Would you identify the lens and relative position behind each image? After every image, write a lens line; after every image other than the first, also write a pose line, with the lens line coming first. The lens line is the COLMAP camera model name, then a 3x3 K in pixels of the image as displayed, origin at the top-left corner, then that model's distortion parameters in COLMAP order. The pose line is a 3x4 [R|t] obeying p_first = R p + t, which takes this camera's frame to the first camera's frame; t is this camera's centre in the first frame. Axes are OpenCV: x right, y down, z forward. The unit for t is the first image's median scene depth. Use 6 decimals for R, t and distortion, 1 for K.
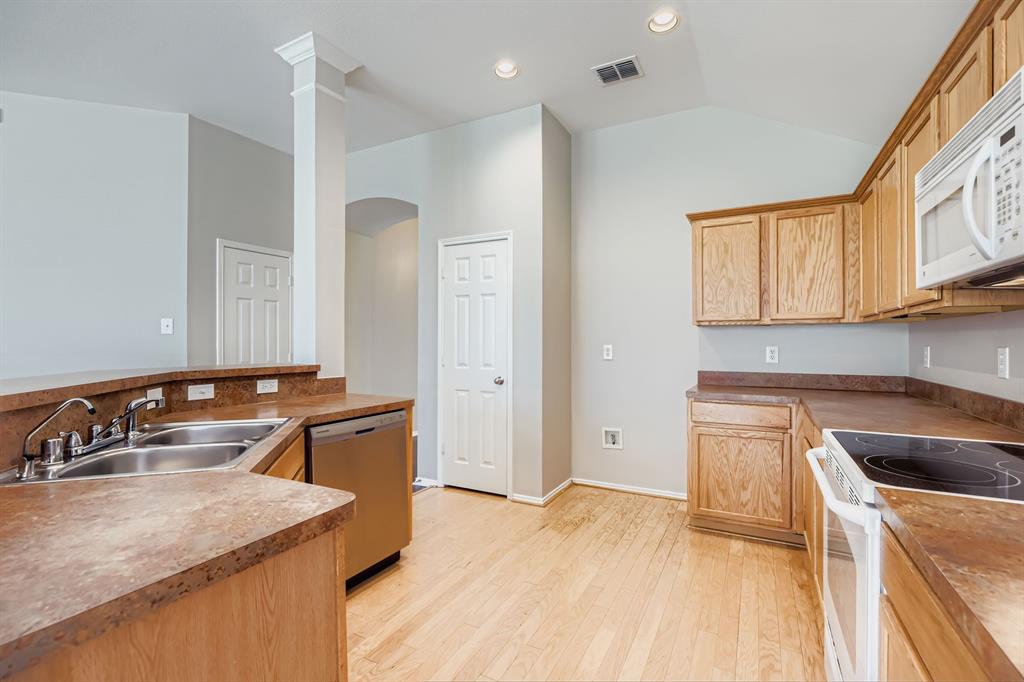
lens RADIAL K [[463.3, 0, 510.4], [0, 463.3, 339.9], [0, 0, 1]] dist [-0.002323, -0.000069]
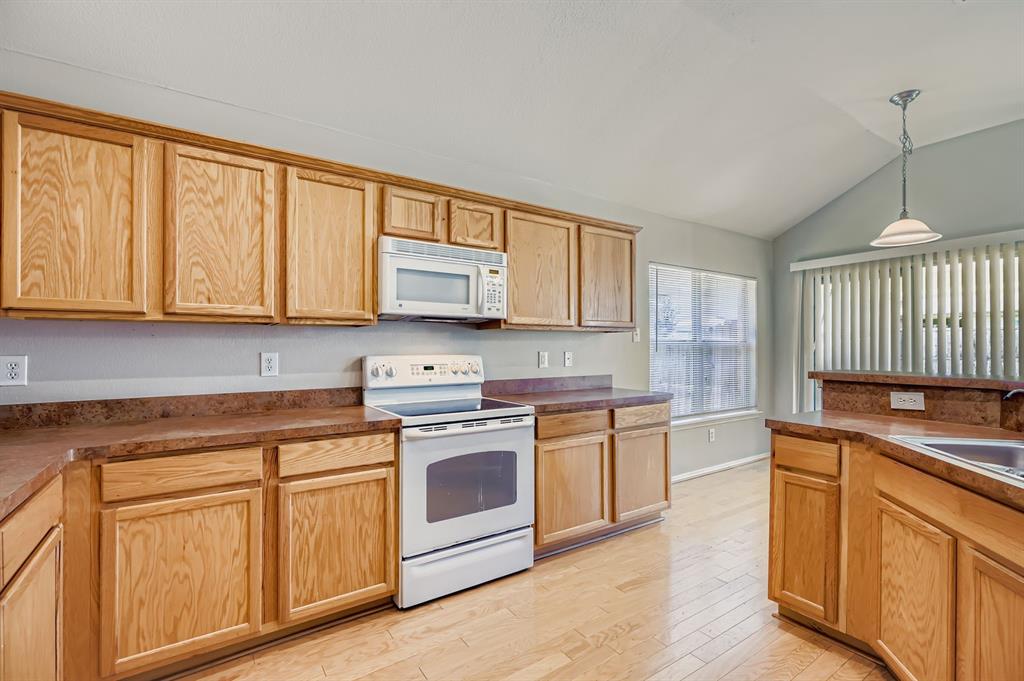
lens RADIAL K [[463.3, 0, 510.3], [0, 463.3, 344.0], [0, 0, 1]] dist [-0.002323, -0.000069]
pose [[-0.880737, 0.003032, 0.473596, -0.097473], [-0.000493, 0.999973, -0.007318, 0.000961], [-0.473605, -0.006678, -0.880712, 1.157142]]
